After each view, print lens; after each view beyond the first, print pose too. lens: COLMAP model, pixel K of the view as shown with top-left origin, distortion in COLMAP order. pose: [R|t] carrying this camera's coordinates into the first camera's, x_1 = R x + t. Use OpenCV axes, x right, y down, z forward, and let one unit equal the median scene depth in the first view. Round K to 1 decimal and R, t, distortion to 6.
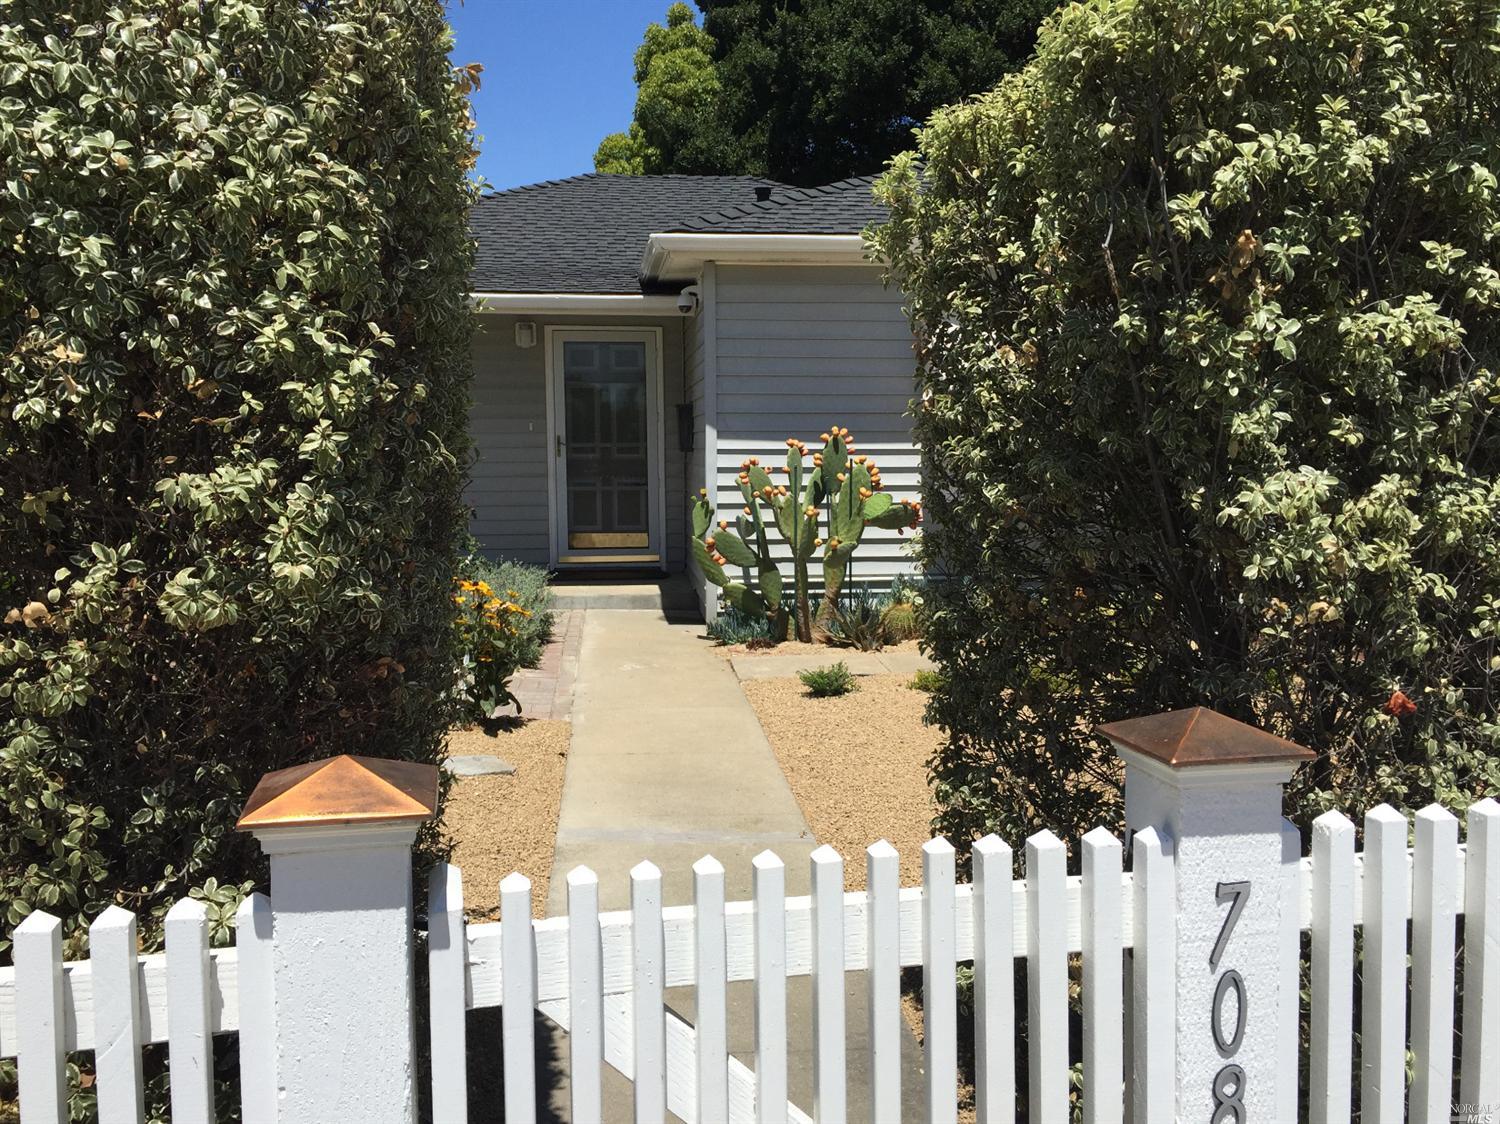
lens RADIAL K [[1275.5, 0, 785.1], [0, 1275.5, 561.5], [0, 0, 1]] dist [0.064532, -0.020664]
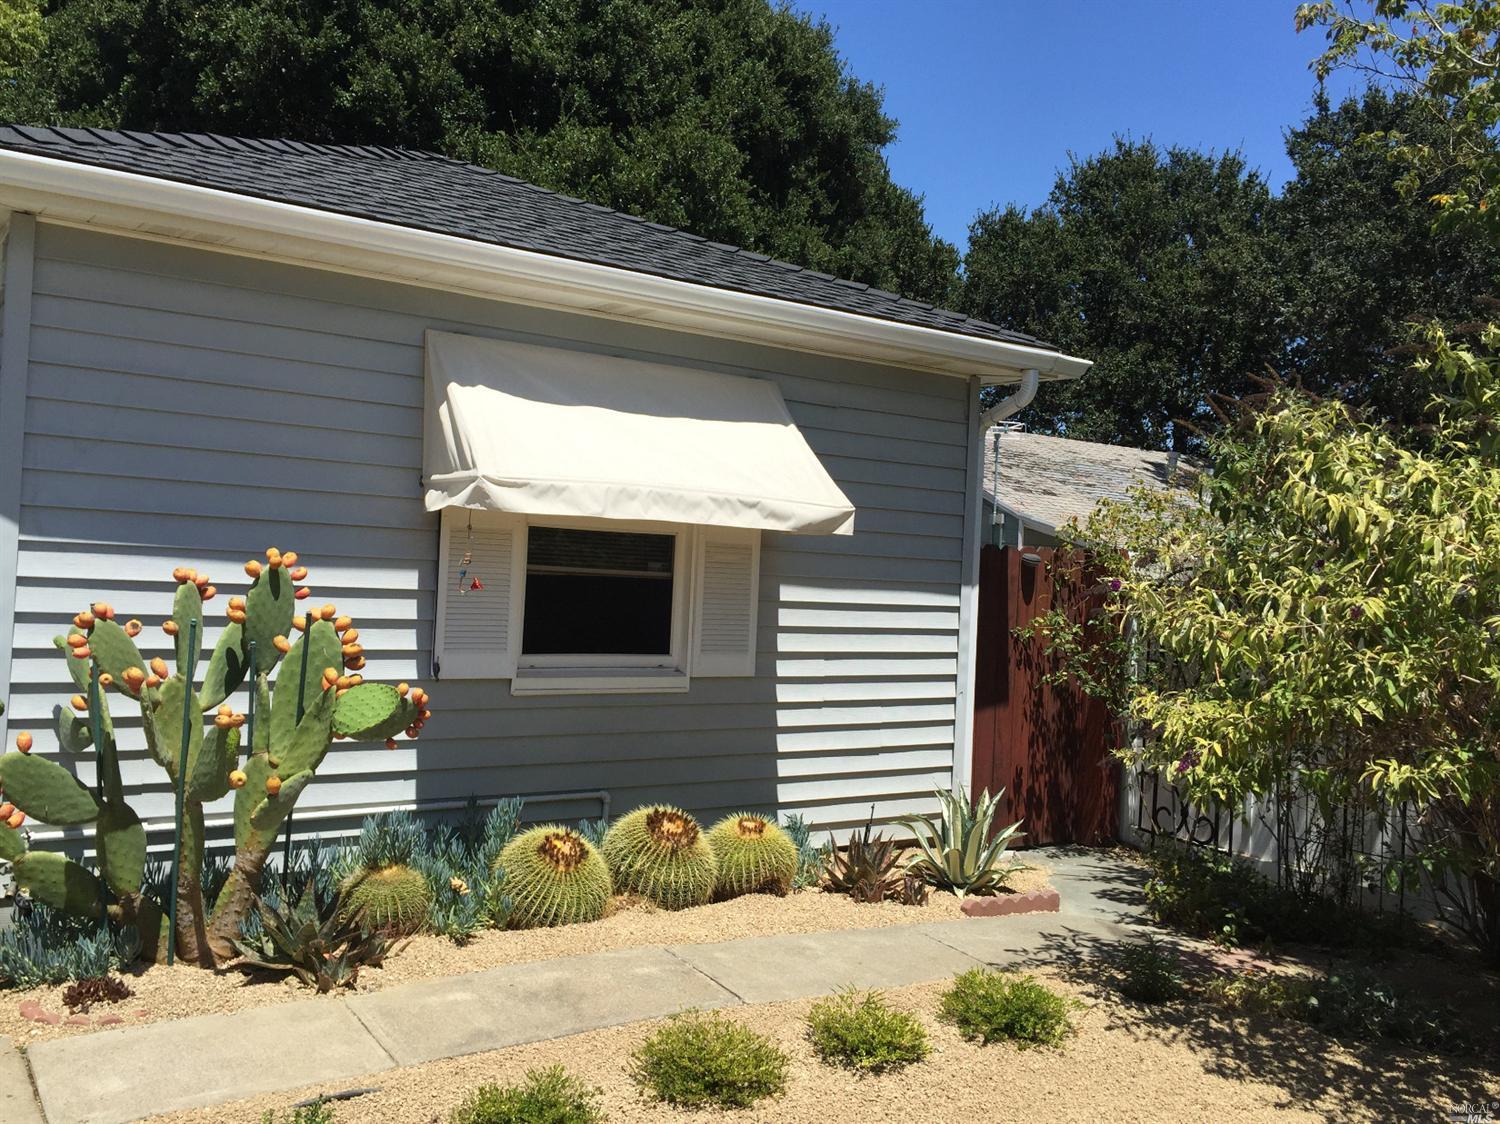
lens RADIAL K [[1258.9, 0, 758.1], [0, 1258.9, 582.5], [0, 0, 1]] dist [0.056332, 0.006245]
pose [[0.894995, 0.037310, 0.444513, -0.015456], [-0.015014, 0.998451, -0.053574, -0.062325], [-0.445824, 0.041275, 0.894169, 0.406581]]
